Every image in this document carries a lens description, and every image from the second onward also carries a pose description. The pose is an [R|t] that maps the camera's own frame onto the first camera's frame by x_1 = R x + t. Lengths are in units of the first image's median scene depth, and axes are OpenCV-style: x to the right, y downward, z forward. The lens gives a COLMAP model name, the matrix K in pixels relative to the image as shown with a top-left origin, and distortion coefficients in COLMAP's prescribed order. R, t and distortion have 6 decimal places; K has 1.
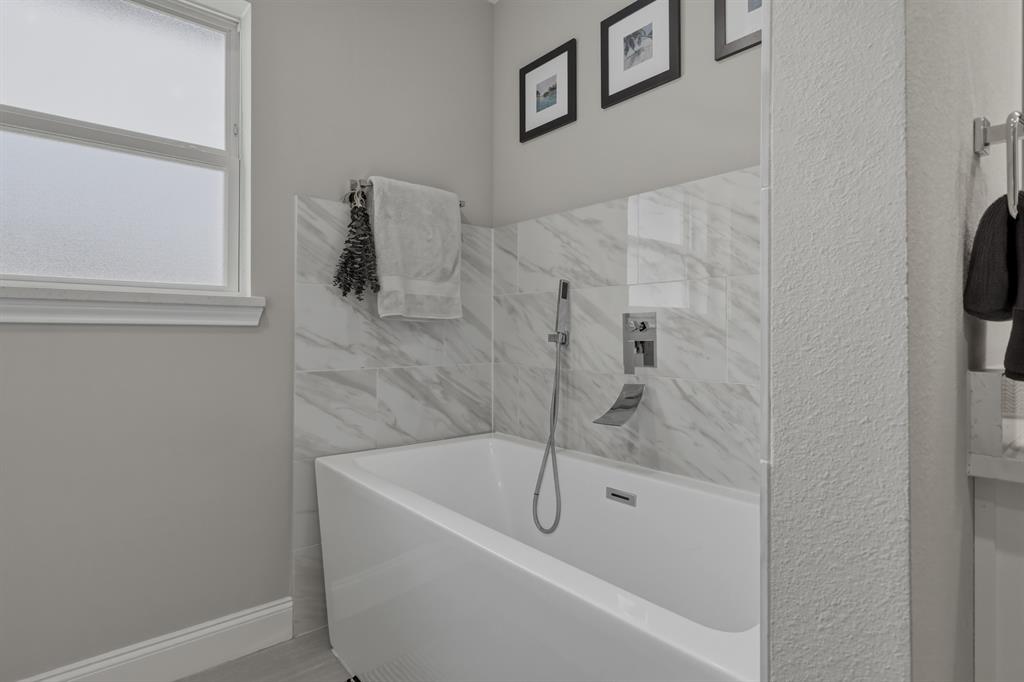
lens RADIAL K [[506.6, 0, 511.1], [0, 506.6, 337.0], [0, 0, 1]] dist [-0.002621, 0.000540]
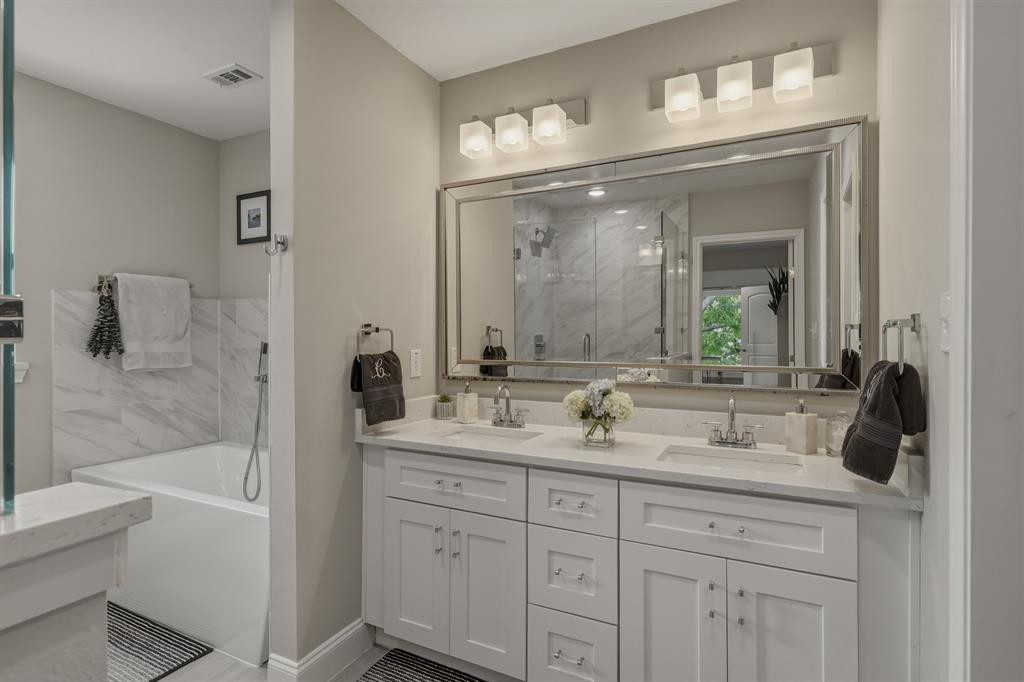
lens RADIAL K [[506.6, 0, 509.8], [0, 506.6, 336.1], [0, 0, 1]] dist [-0.002621, 0.000540]
pose [[0.922481, -0.008949, 0.385939, 0.198460], [0.008216, 0.999960, 0.003549, -0.127842], [-0.385955, -0.000103, 0.922517, -0.752373]]
